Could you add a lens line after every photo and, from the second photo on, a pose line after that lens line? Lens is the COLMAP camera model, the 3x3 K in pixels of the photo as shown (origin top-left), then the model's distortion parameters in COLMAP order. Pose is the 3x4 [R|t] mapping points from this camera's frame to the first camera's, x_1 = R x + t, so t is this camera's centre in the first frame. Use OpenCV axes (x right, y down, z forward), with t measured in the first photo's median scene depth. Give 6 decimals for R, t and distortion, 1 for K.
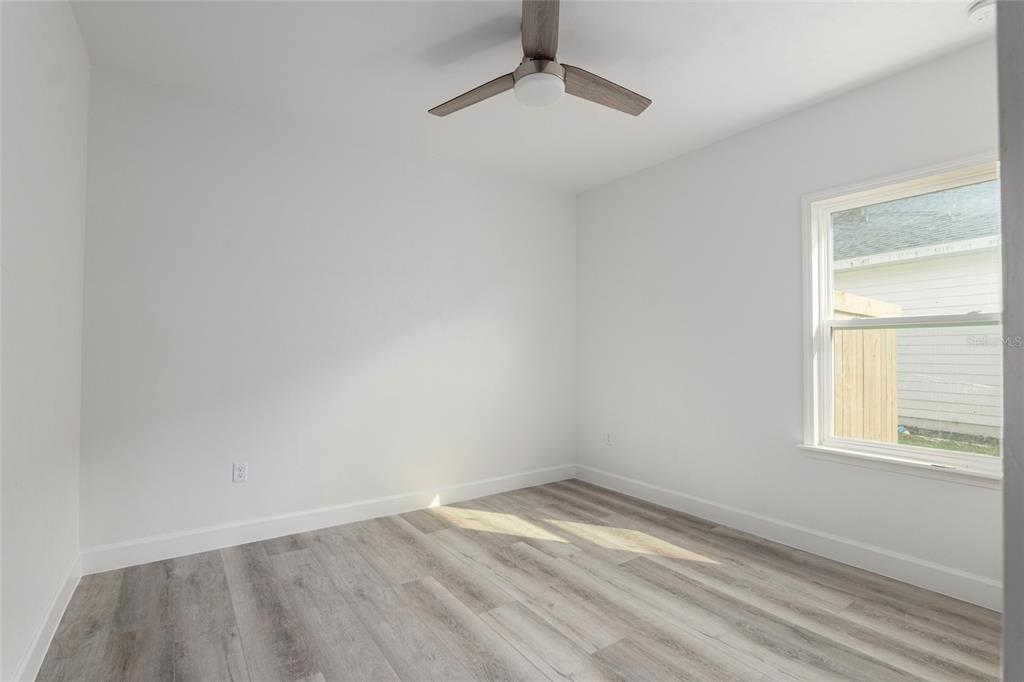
lens RADIAL K [[488.8, 0, 503.8], [0, 488.8, 341.0], [0, 0, 1]] dist [-0.022132, 0.005403]
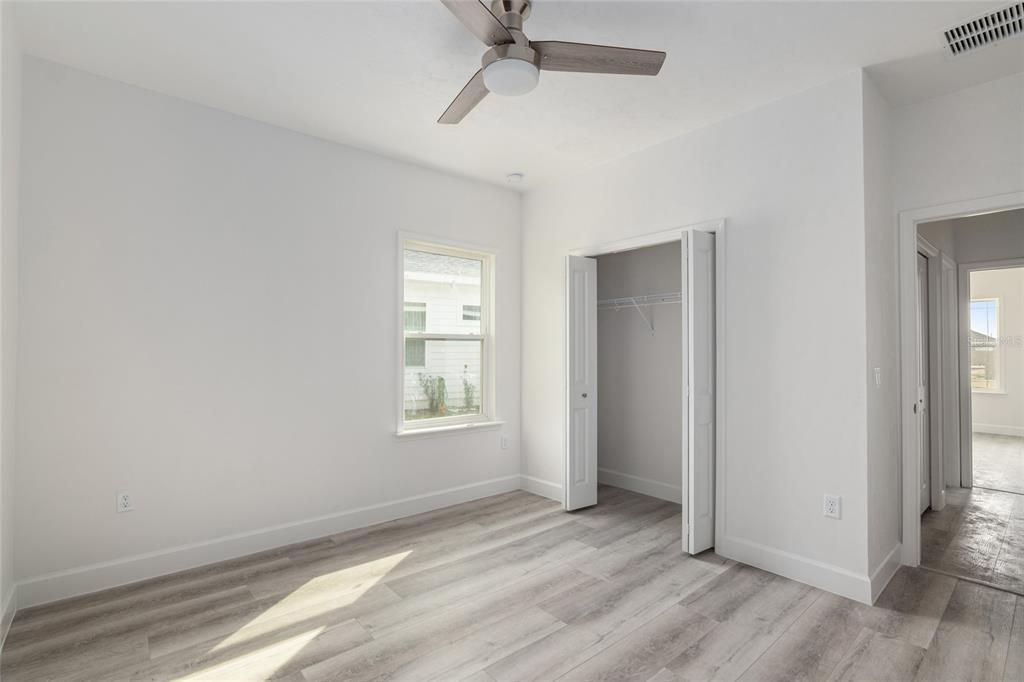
lens RADIAL K [[488.8, 0, 503.8], [0, 488.8, 346.0], [0, 0, 1]] dist [-0.022132, 0.005403]
pose [[-0.104807, 0.006512, 0.994471, -0.632647], [-0.017461, 0.999812, -0.008387, -0.001725], [-0.994339, -0.018244, -0.104674, 0.849901]]
